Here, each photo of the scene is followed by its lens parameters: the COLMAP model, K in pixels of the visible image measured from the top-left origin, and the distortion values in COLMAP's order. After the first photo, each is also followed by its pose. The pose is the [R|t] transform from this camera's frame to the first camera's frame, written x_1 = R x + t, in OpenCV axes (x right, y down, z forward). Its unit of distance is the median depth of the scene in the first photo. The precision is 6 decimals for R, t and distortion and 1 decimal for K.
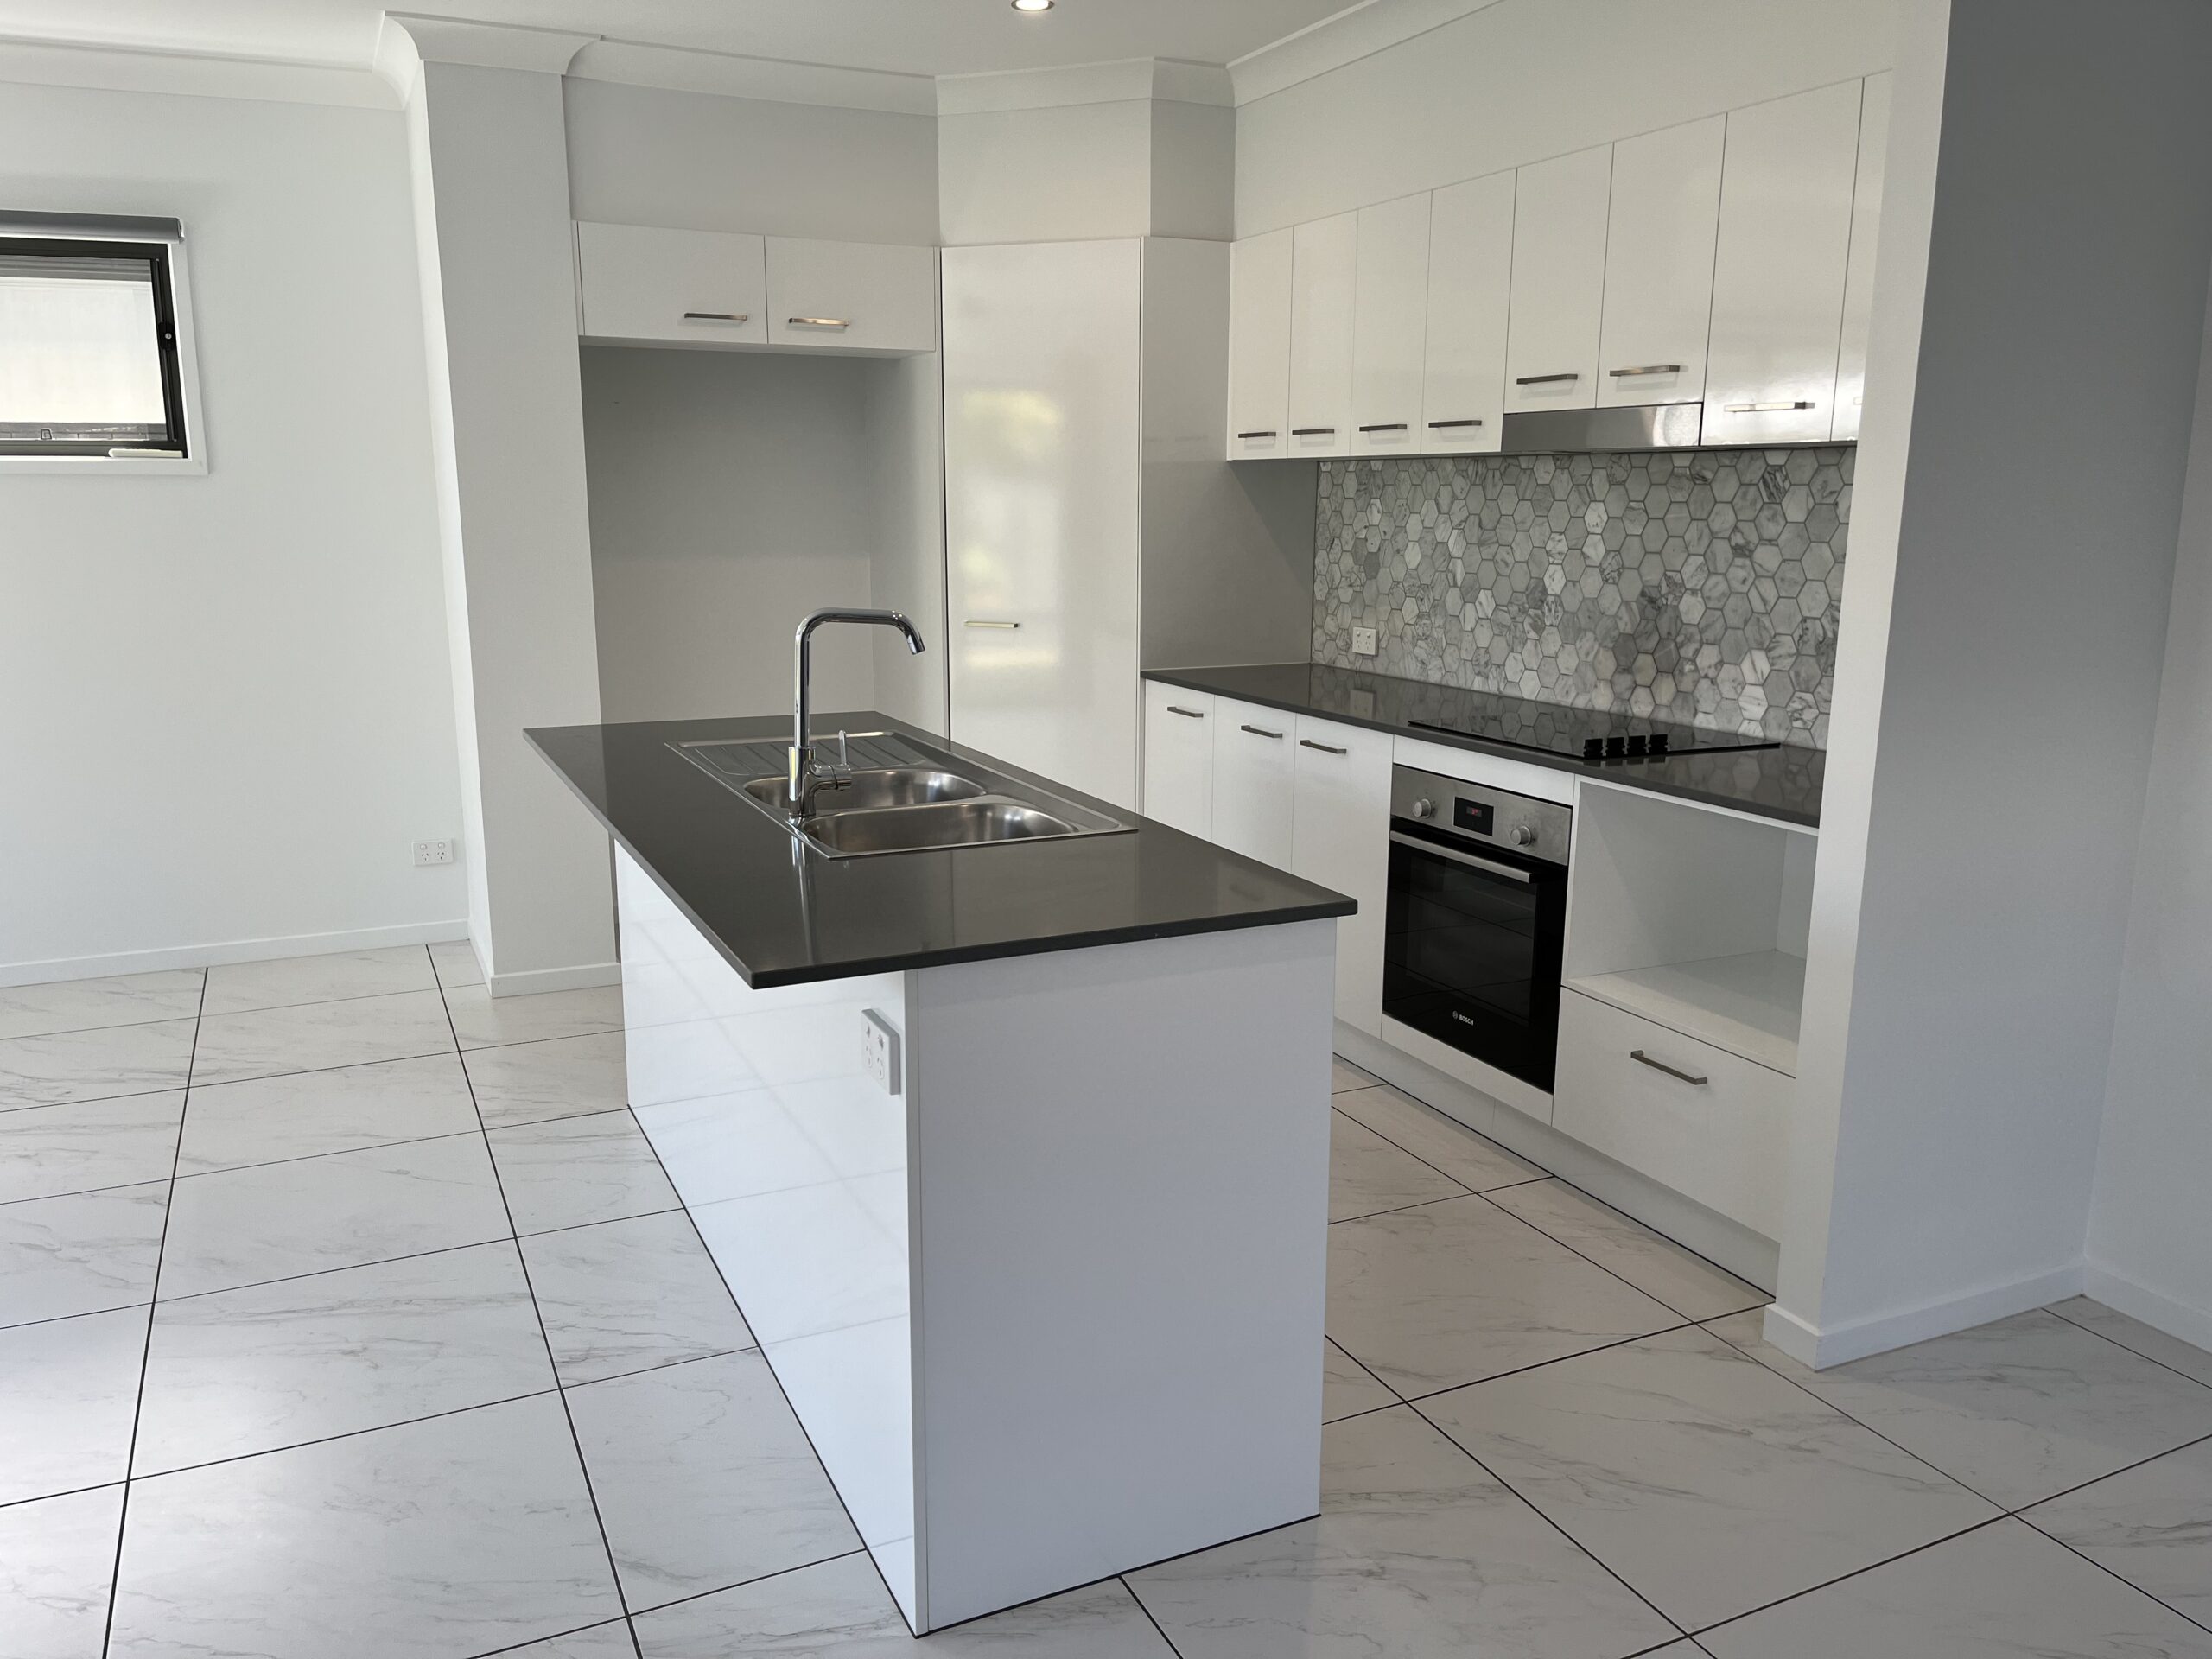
lens RADIAL K [[1640.1, 0, 1127.1], [0, 1640.1, 825.0], [0, 0, 1]] dist [0.027030, -0.063183]
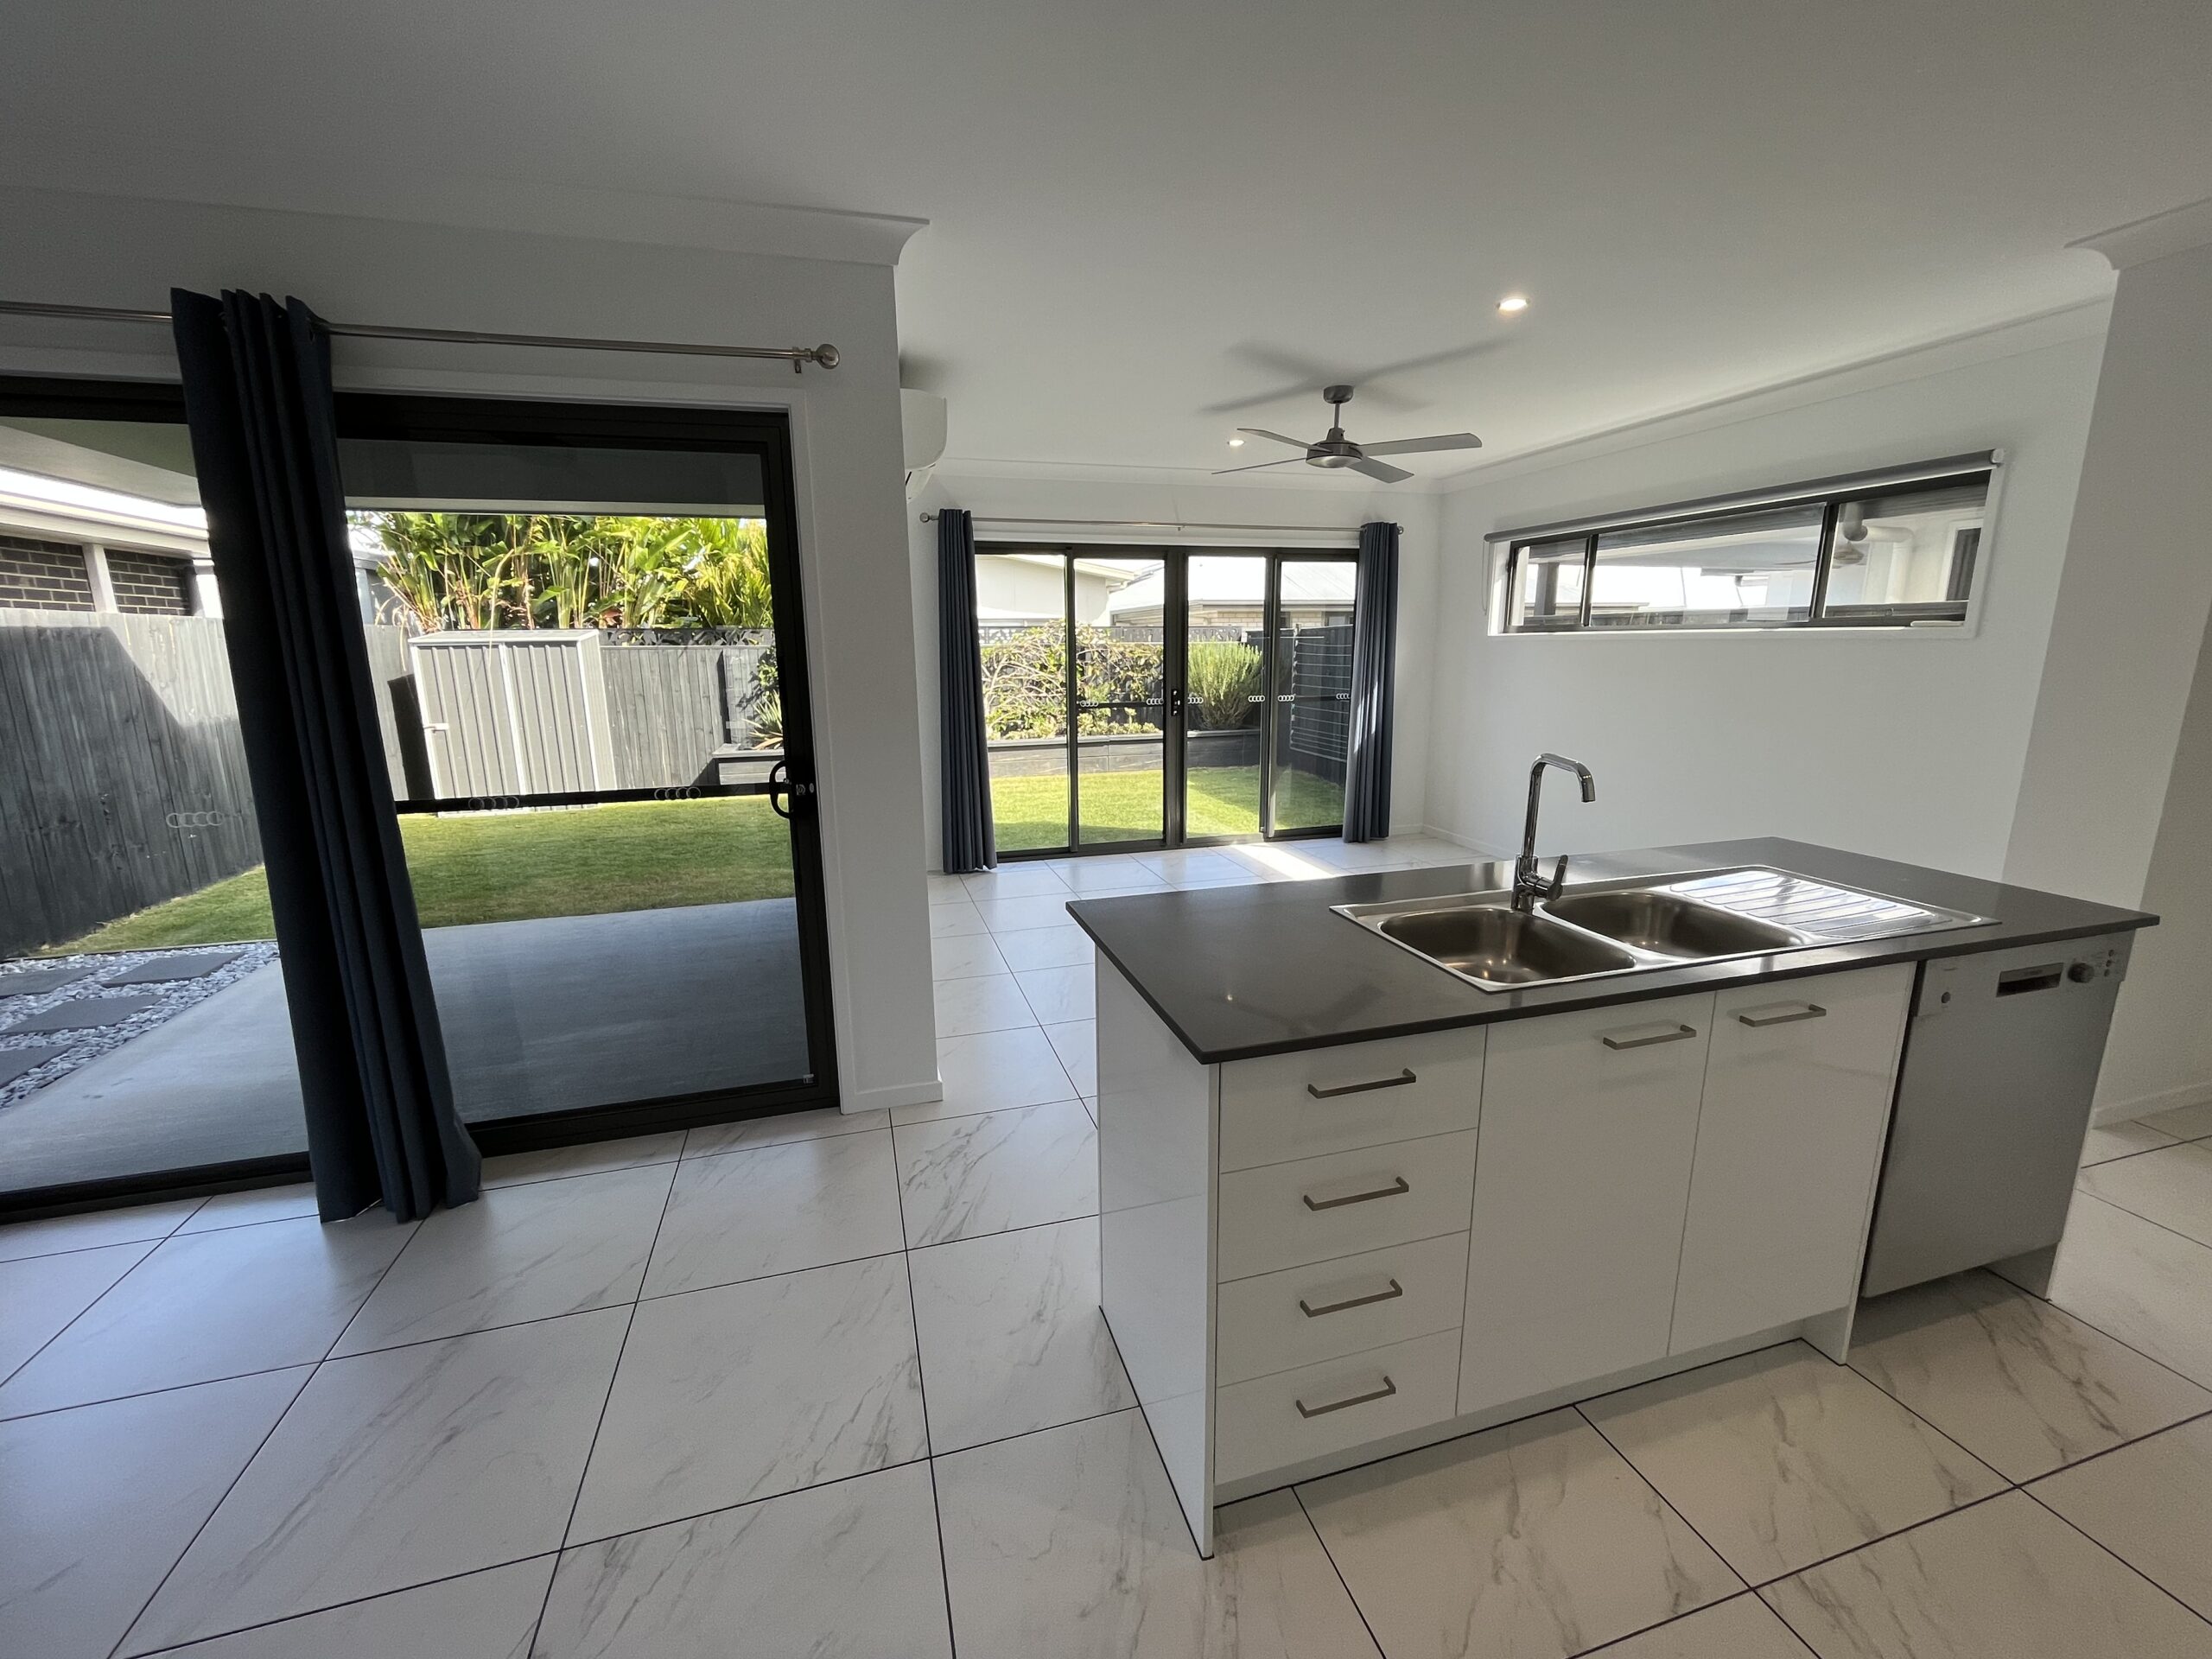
lens RADIAL K [[904.9, 0, 1120.0], [0, 904.9, 825.6], [0, 0, 1]] dist [0.010477, -0.000539]
pose [[-0.152835, 0.190810, -0.969656, 0.323699], [-0.187230, 0.957823, 0.217992, -0.101515], [0.970354, 0.214866, -0.110664, 0.449934]]
